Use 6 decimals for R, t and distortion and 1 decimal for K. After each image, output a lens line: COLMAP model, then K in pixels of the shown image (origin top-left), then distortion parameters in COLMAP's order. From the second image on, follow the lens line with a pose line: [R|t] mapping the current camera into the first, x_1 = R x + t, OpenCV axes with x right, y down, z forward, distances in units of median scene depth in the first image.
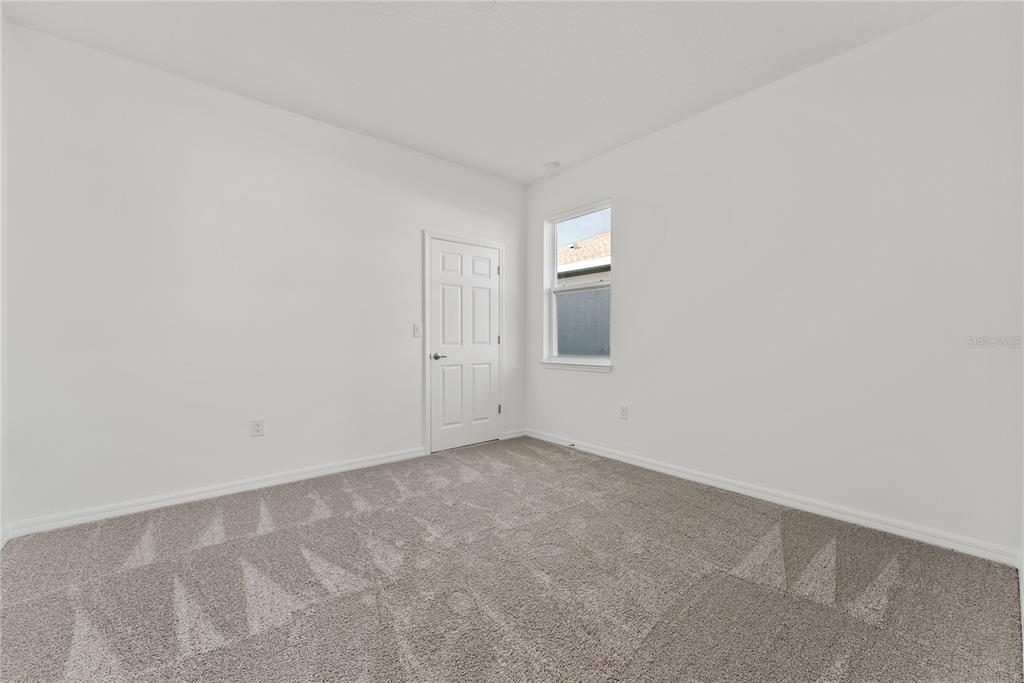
lens RADIAL K [[418.3, 0, 512.6], [0, 418.3, 339.4], [0, 0, 1]] dist [0.013087, -0.000146]
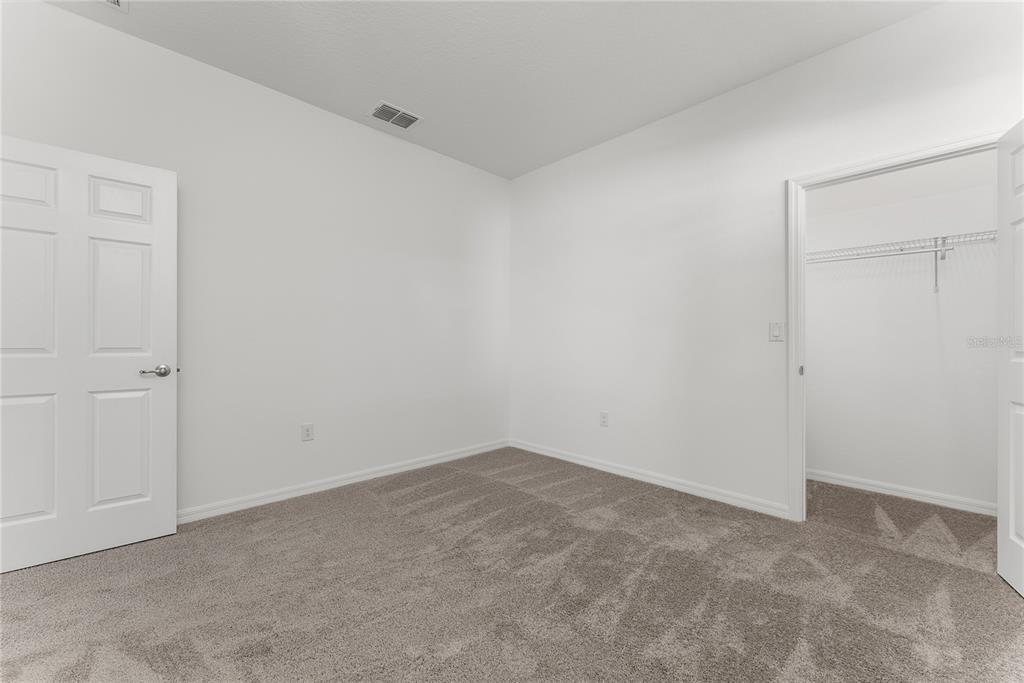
lens RADIAL K [[418.3, 0, 512.6], [0, 418.3, 341.5], [0, 0, 1]] dist [0.013087, -0.000146]
pose [[0.093732, 0.000591, -0.995597, 0.587774], [-0.007734, 0.999970, -0.000135, -0.002936], [0.995567, 0.007713, 0.093734, 0.706315]]
